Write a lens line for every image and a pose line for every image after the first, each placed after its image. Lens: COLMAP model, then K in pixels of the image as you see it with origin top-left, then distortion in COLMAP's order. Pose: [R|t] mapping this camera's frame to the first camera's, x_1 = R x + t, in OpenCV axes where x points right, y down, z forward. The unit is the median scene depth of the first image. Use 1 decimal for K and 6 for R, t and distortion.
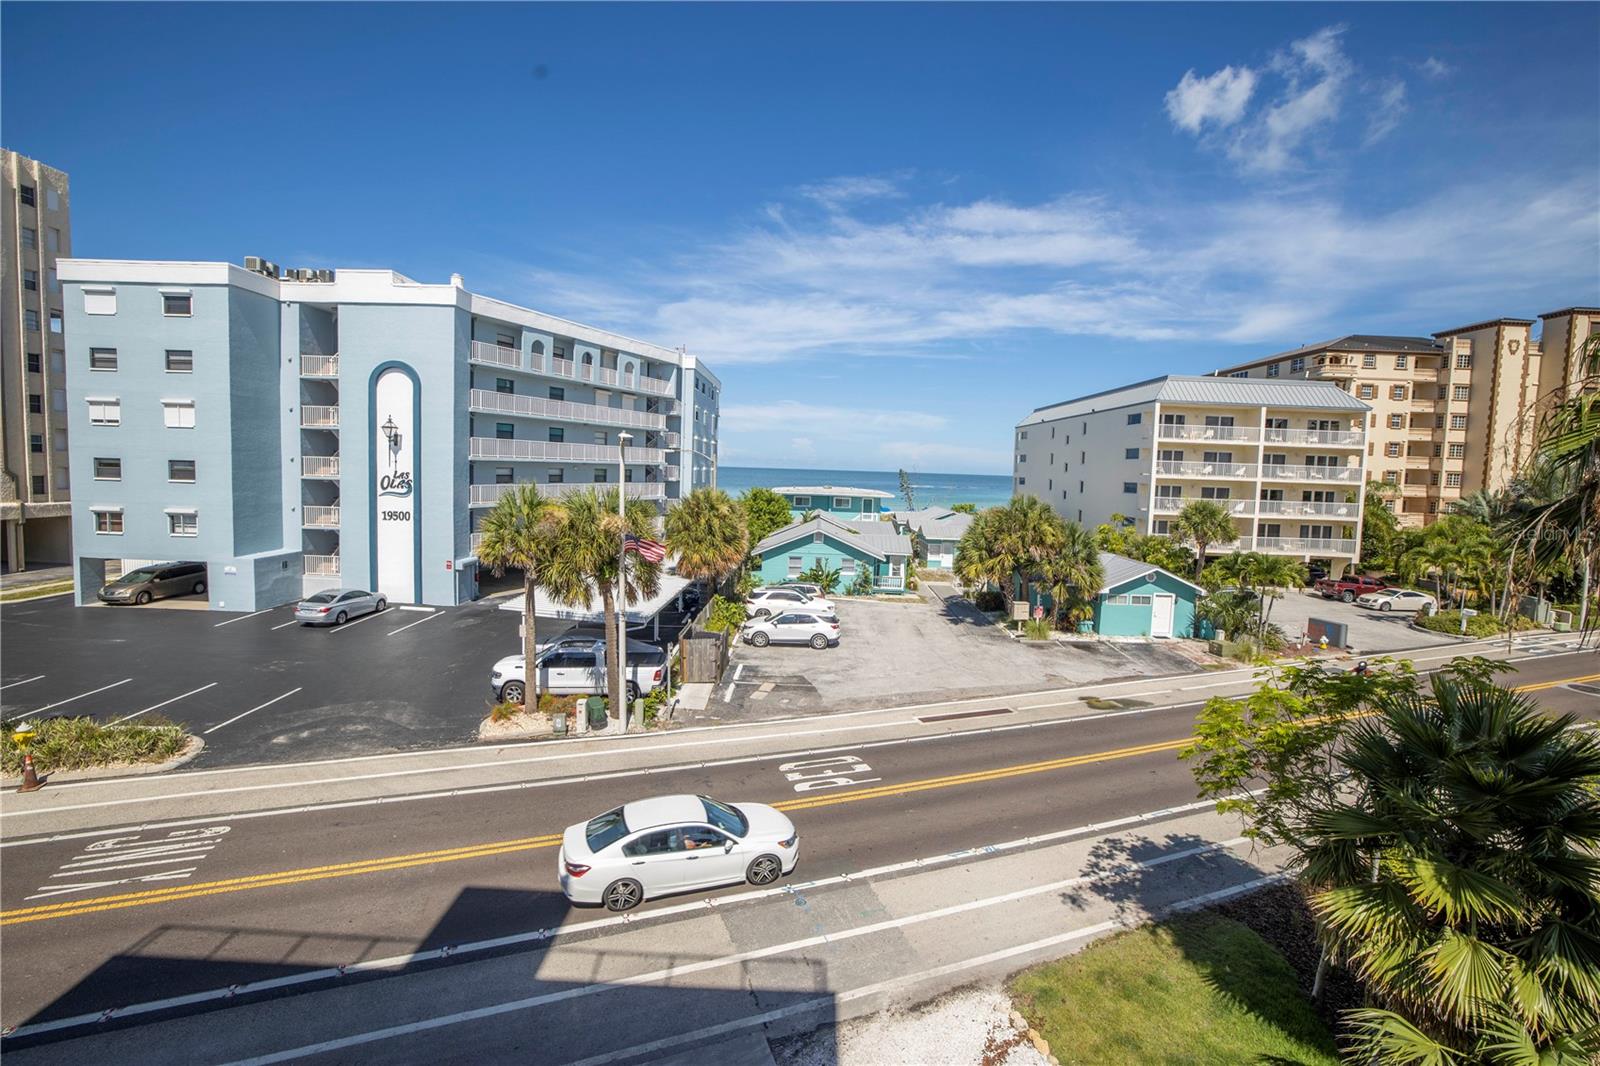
lens RADIAL K [[685.7, 0, 806.4], [0, 685.7, 522.1], [0, 0, 1]] dist [-0.041406, 0.011780]
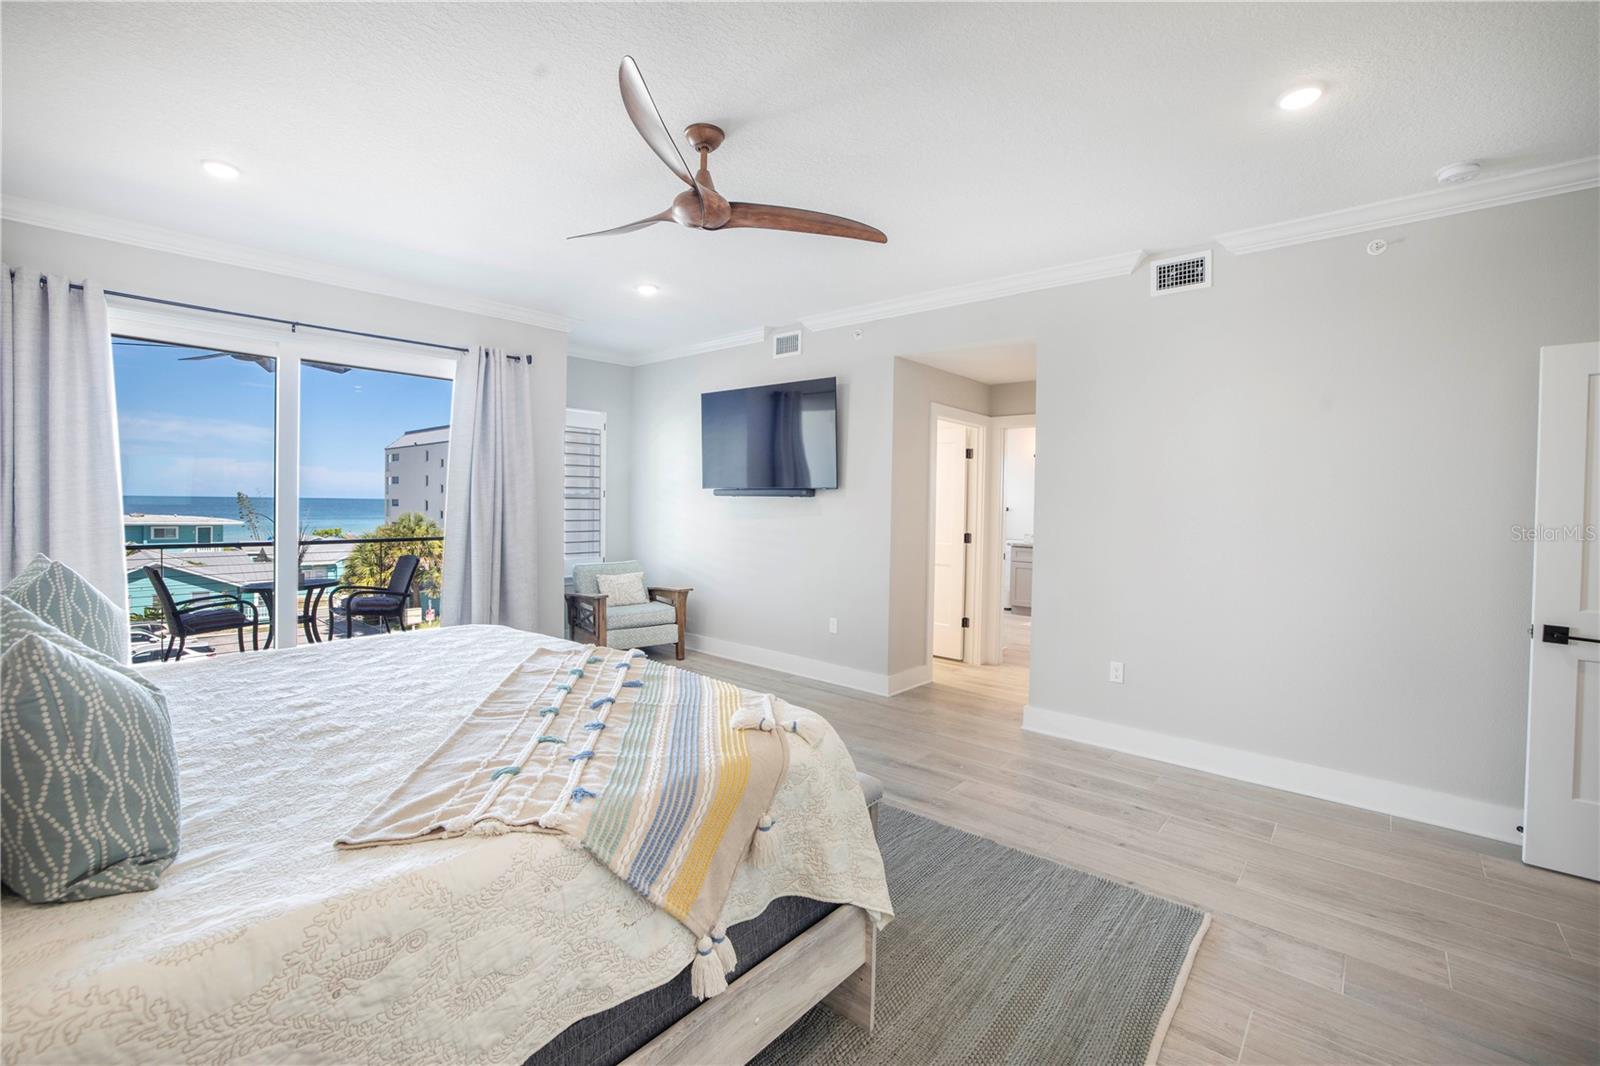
lens RADIAL K [[685.7, 0, 803.1], [0, 685.7, 515.0], [0, 0, 1]] dist [-0.041406, 0.011780]
pose [[0.652364, -0.032769, 0.757197, -0.070684], [0.063731, 0.997898, -0.011722, 0.011507], [-0.755222, 0.055904, 0.653081, -0.148231]]
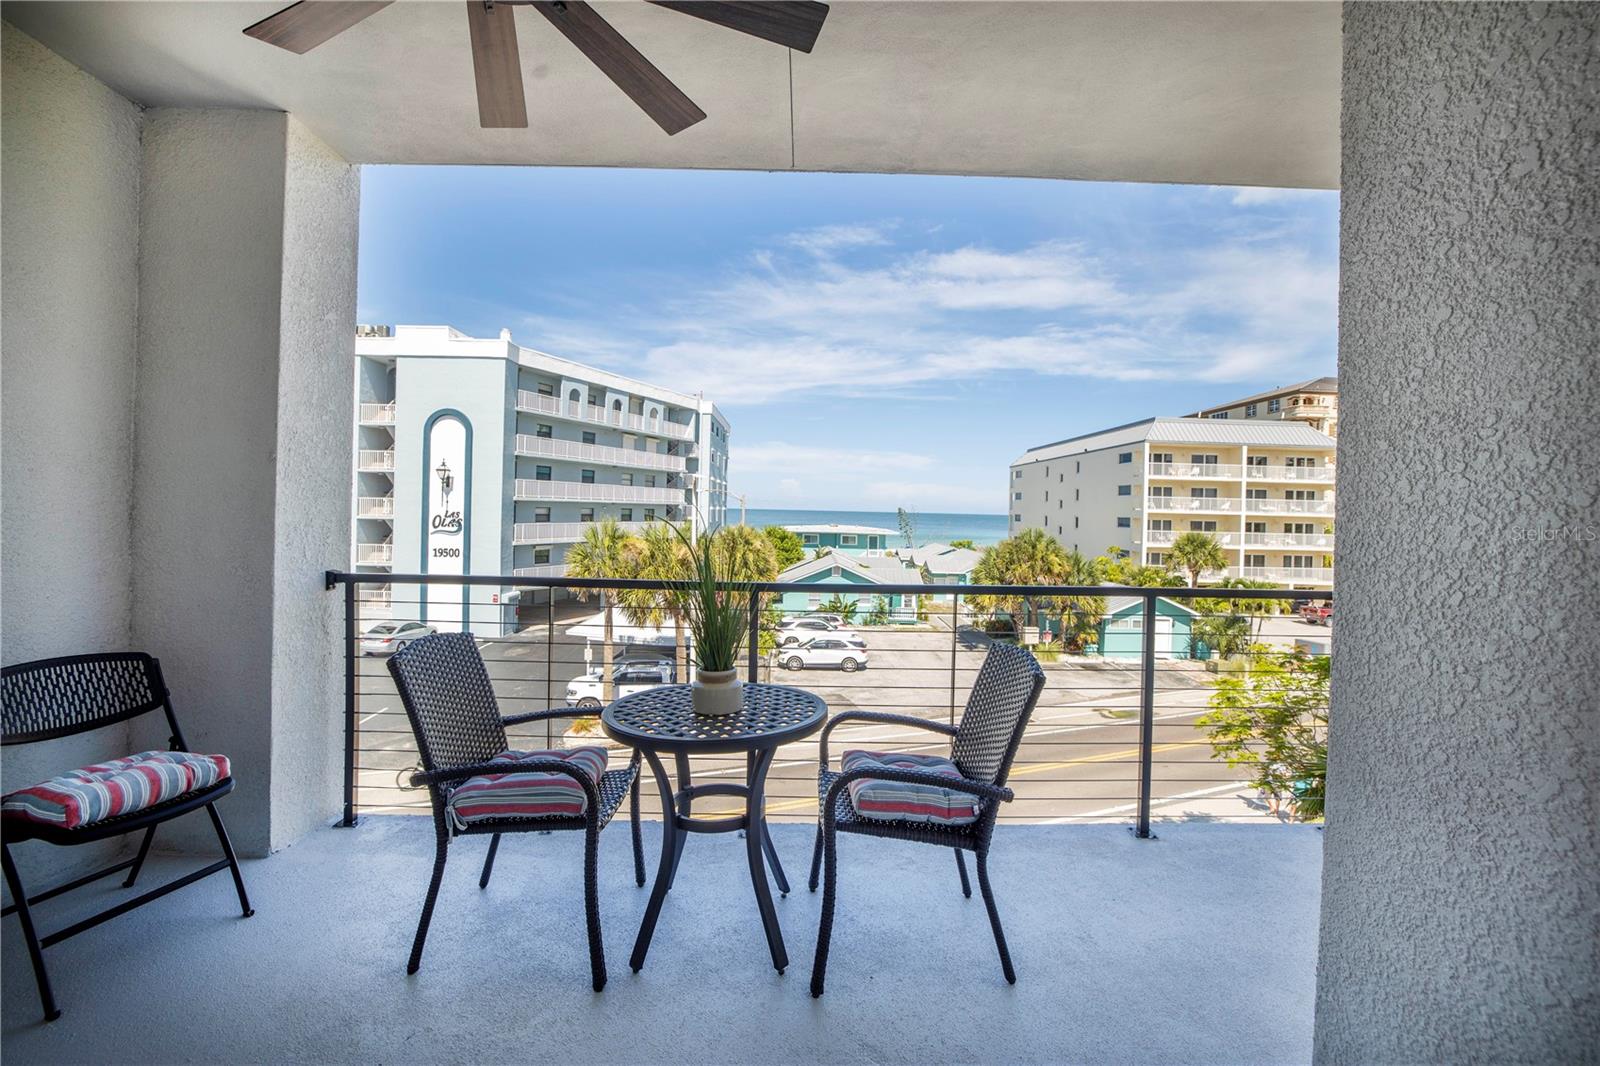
lens RADIAL K [[685.7, 0, 809.0], [0, 685.7, 524.0], [0, 0, 1]] dist [-0.041406, 0.011780]
pose [[0.999762, -0.008322, 0.020145, -0.038392], [0.009431, 0.998408, -0.055614, 0.006912], [-0.019650, 0.055791, 0.998249, -0.053370]]
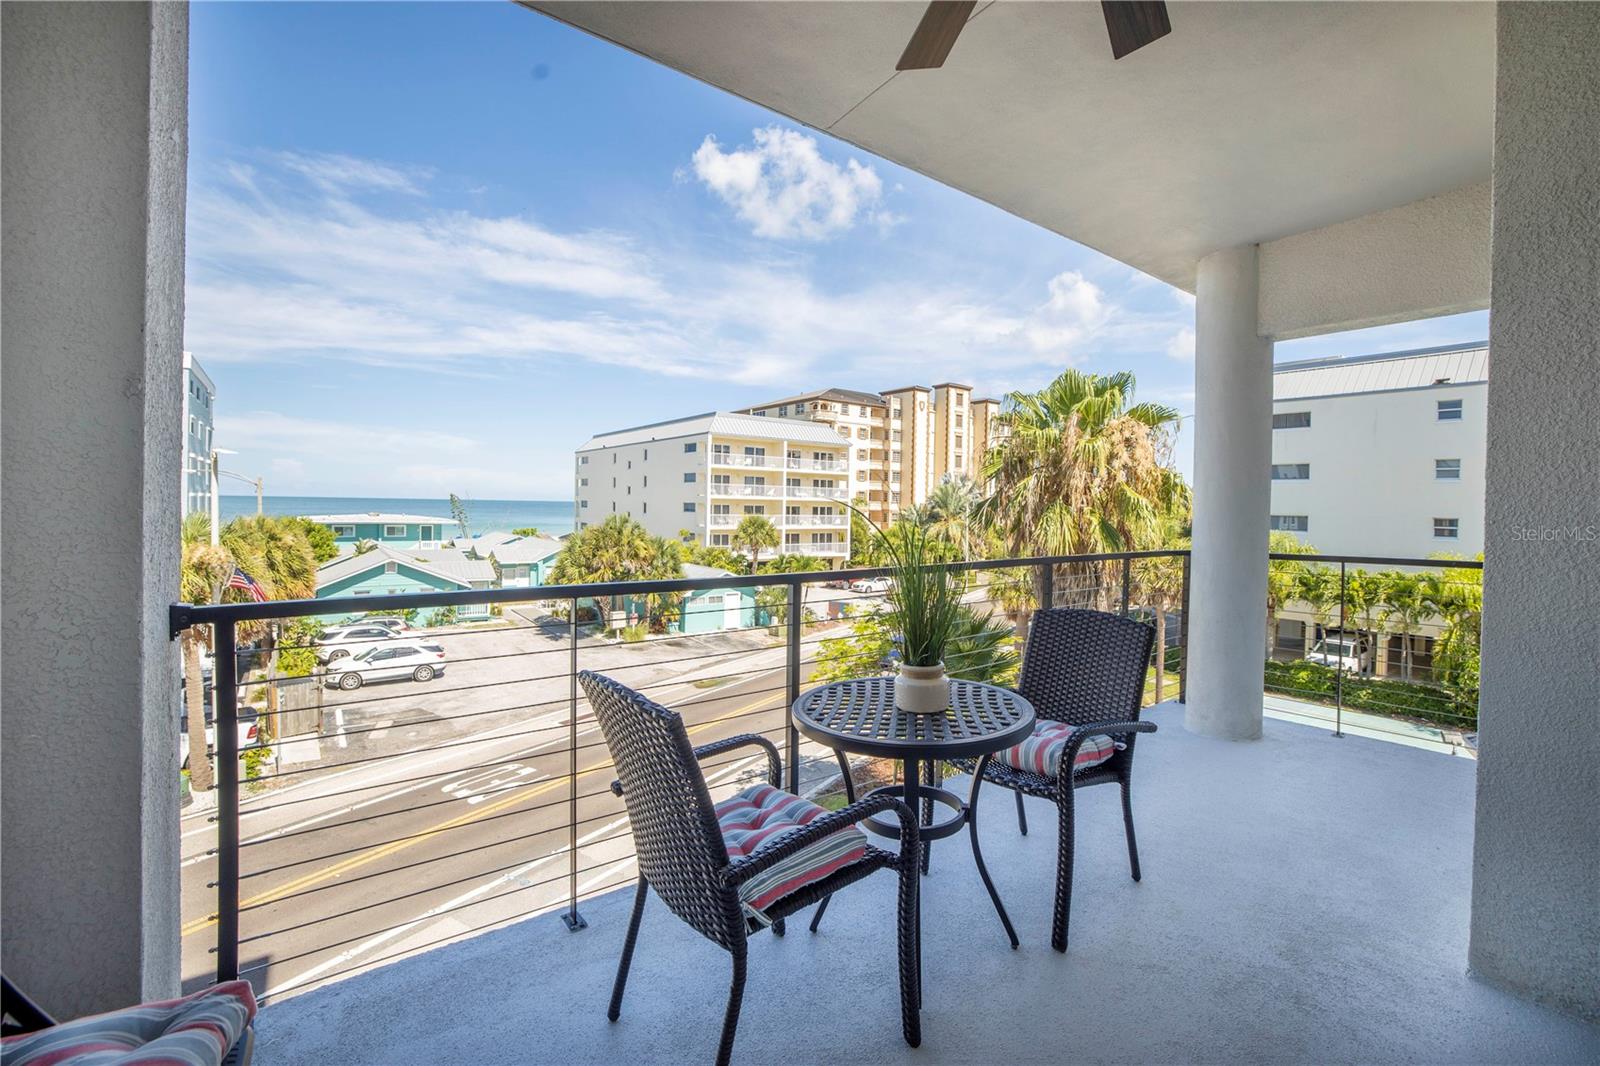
lens RADIAL K [[685.7, 0, 799.6], [0, 685.7, 525.5], [0, 0, 1]] dist [-0.041406, 0.011780]
pose [[0.800942, -0.033706, 0.597793, -0.069511], [0.052139, 0.998548, -0.013556, 0.005782], [-0.596468, 0.042026, 0.801536, -0.039869]]
